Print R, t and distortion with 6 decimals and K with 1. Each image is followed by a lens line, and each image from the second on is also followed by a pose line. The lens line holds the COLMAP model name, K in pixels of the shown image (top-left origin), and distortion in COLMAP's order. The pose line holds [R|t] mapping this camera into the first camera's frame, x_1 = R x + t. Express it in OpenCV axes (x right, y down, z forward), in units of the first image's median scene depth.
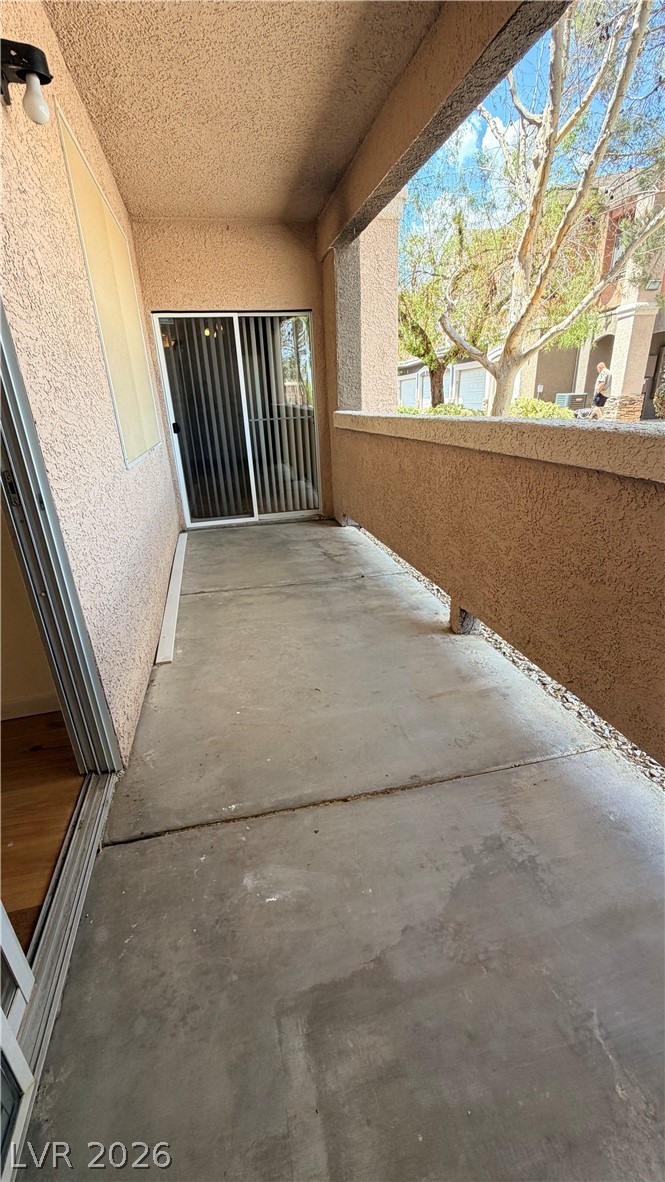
lens RADIAL K [[470.1, 0, 331.7], [0, 470.1, 587.8], [0, 0, 1]] dist [0.011410, -0.001854]
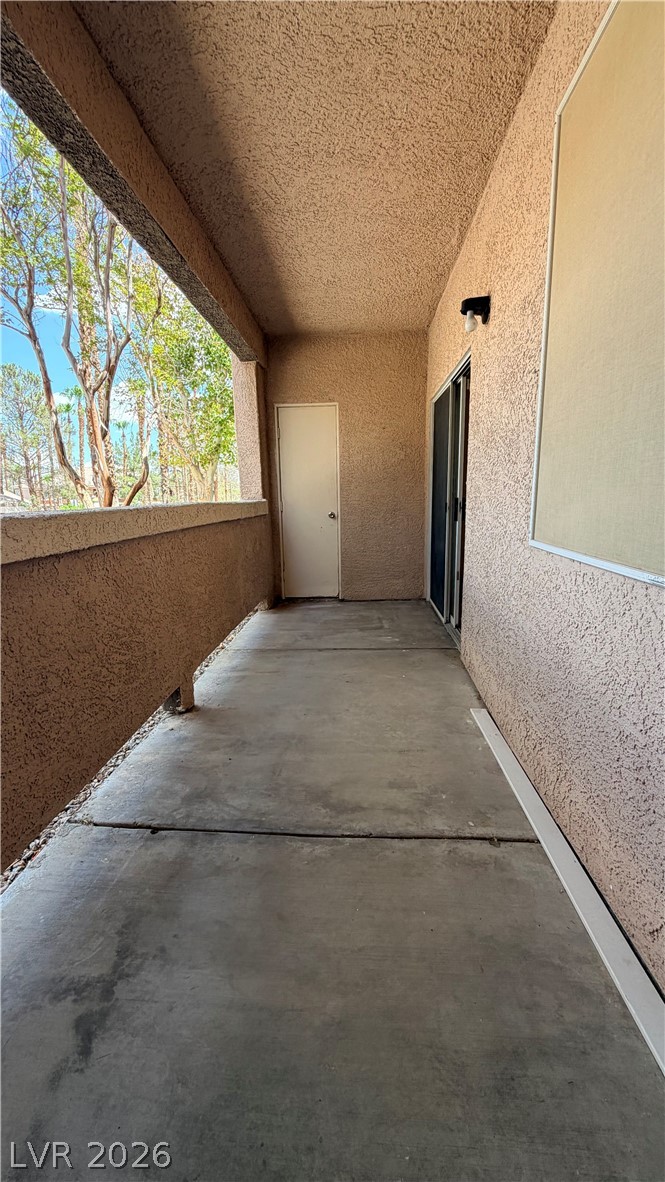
lens RADIAL K [[470.1, 0, 332.1], [0, 470.1, 591.9], [0, 0, 1]] dist [0.011410, -0.001854]
pose [[-0.952988, -0.000807, 0.303007, -0.294279], [0.165948, 0.835304, 0.524146, -0.526915], [-0.253525, 0.549788, -0.795901, 1.421569]]
